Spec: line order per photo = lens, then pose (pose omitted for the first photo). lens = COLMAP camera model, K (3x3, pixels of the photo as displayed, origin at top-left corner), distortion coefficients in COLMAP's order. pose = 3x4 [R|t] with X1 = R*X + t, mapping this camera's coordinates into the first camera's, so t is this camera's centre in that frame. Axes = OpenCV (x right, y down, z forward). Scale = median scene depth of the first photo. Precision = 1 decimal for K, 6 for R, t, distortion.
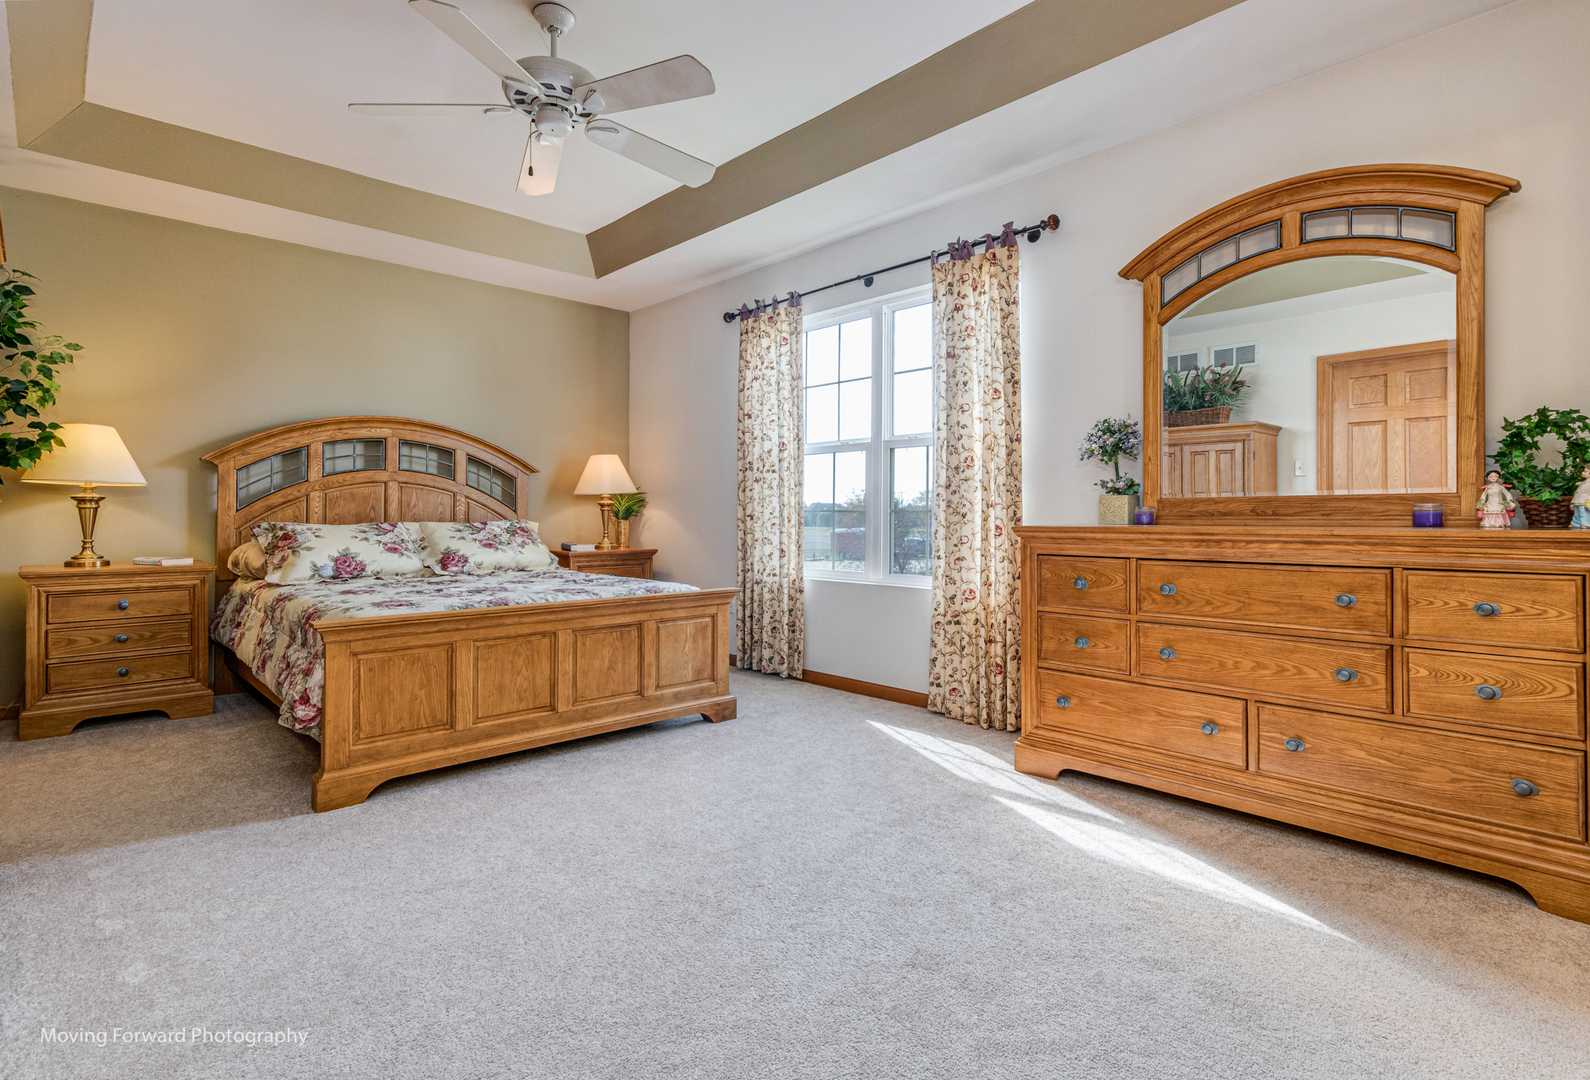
lens RADIAL K [[785.9, 0, 793.7], [0, 785.9, 520.6], [0, 0, 1]] dist [-0.001097, 0.000989]
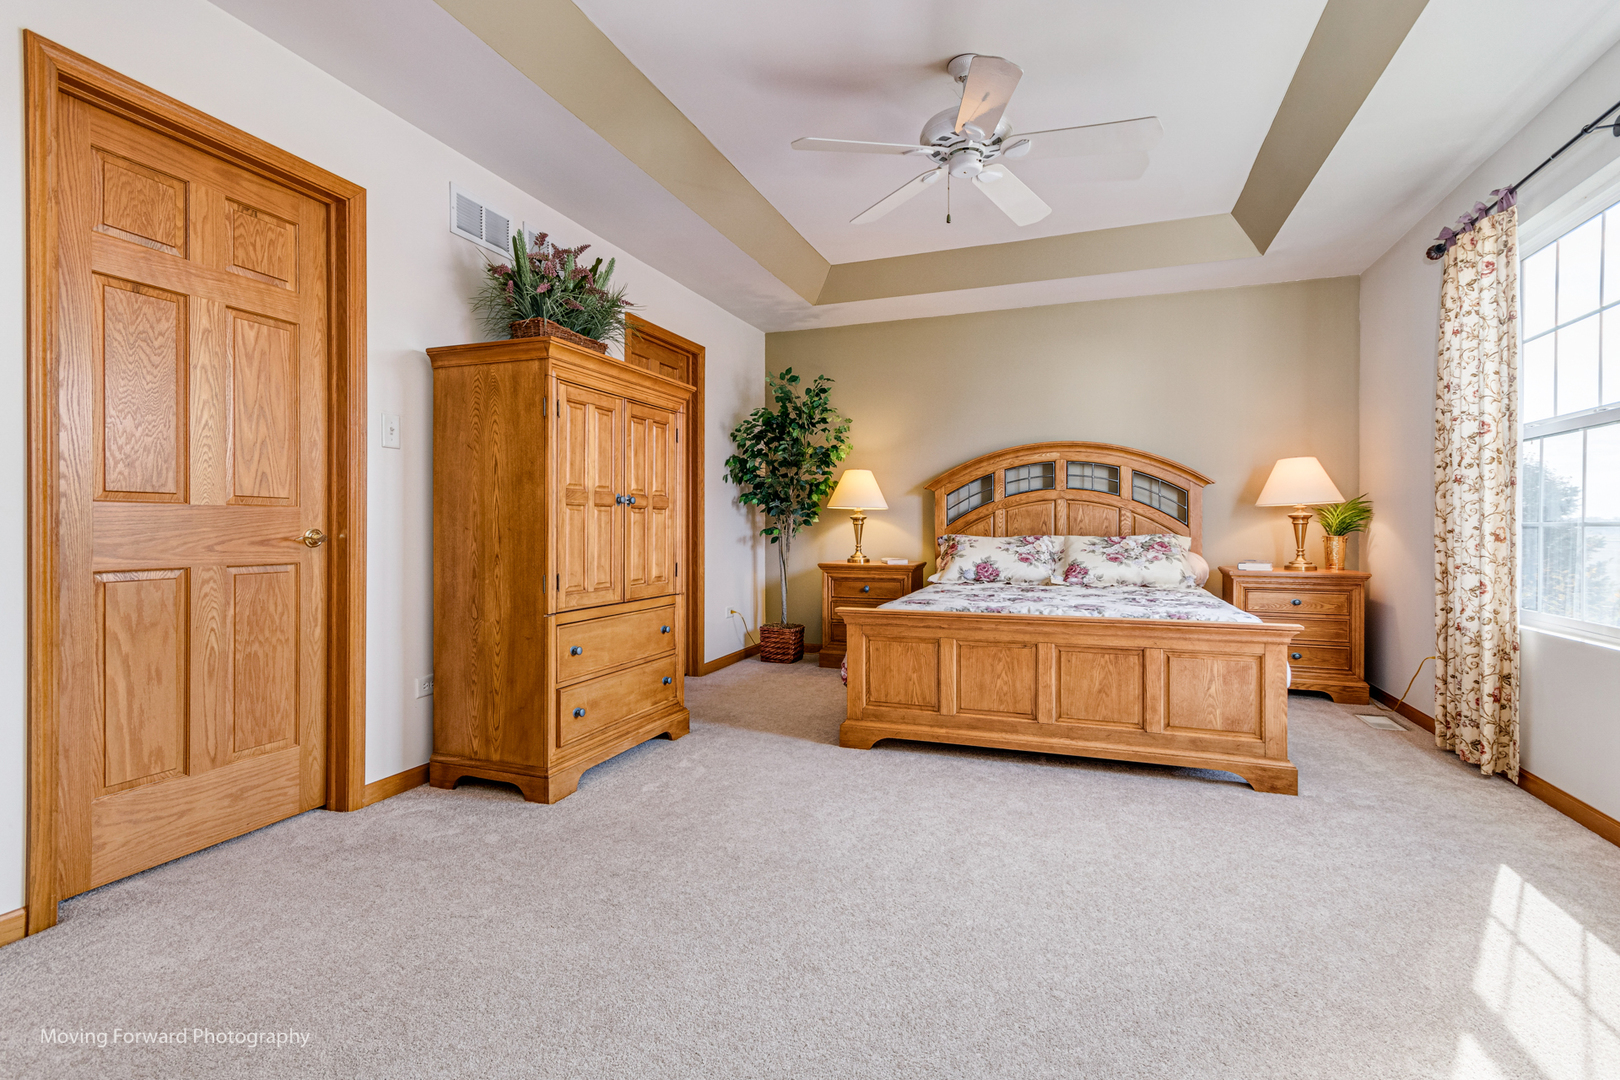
lens RADIAL K [[766.1, 0, 810.0], [0, 766.1, 540.0], [0, 0, 1]] dist [0.003704, 0.000879]
pose [[0.446414, 0.014651, -0.894707, 0.368103], [-0.006713, 0.999893, 0.013025, -0.004067], [0.894801, 0.000192, 0.446464, 0.231221]]
